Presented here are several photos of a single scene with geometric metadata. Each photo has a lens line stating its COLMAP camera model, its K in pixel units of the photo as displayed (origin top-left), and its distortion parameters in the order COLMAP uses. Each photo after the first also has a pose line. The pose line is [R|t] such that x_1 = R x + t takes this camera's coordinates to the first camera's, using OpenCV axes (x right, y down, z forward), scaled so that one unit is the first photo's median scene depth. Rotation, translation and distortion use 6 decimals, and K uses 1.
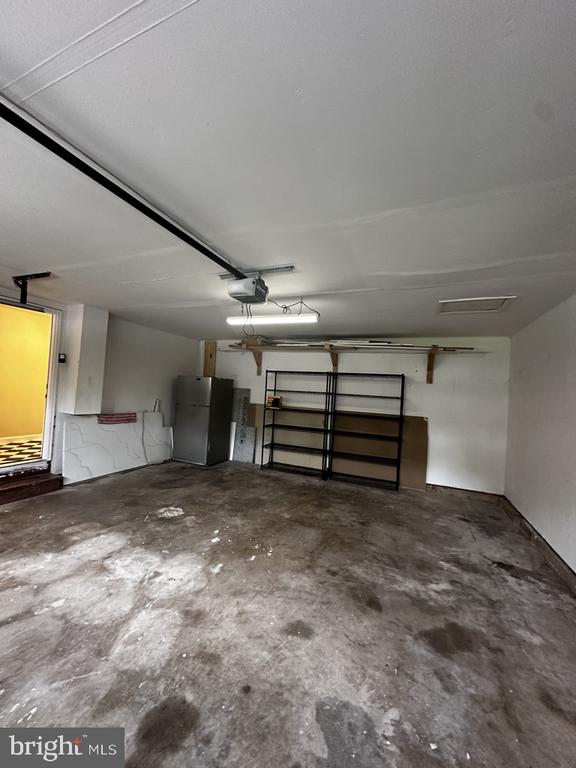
lens RADIAL K [[306.0, 0, 286.8], [0, 306.0, 383.7], [0, 0, 1]] dist [0.000357, -0.000425]
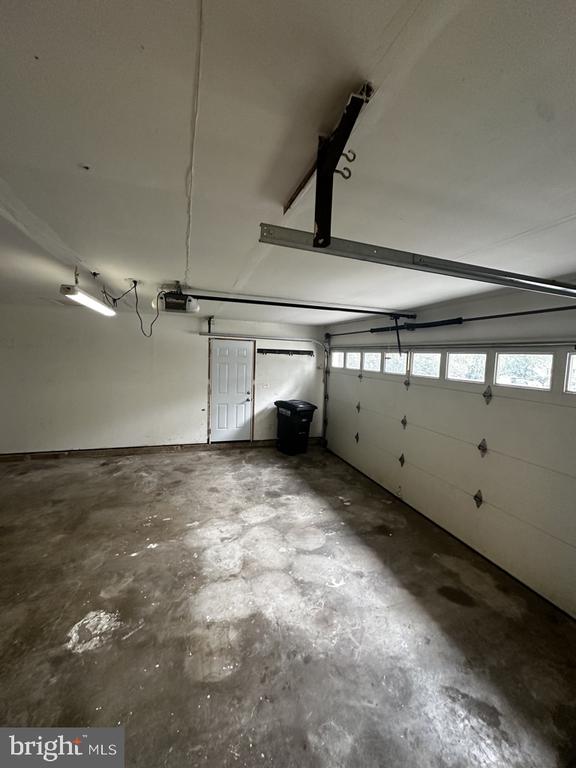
lens RADIAL K [[306.0, 0, 289.8], [0, 306.0, 382.7], [0, 0, 1]] dist [0.000357, -0.000425]
pose [[-0.663793, -0.147103, 0.733307, -1.381538], [-0.095619, 0.989113, 0.111863, -0.194227], [-0.741778, 0.004136, -0.670632, 1.564347]]
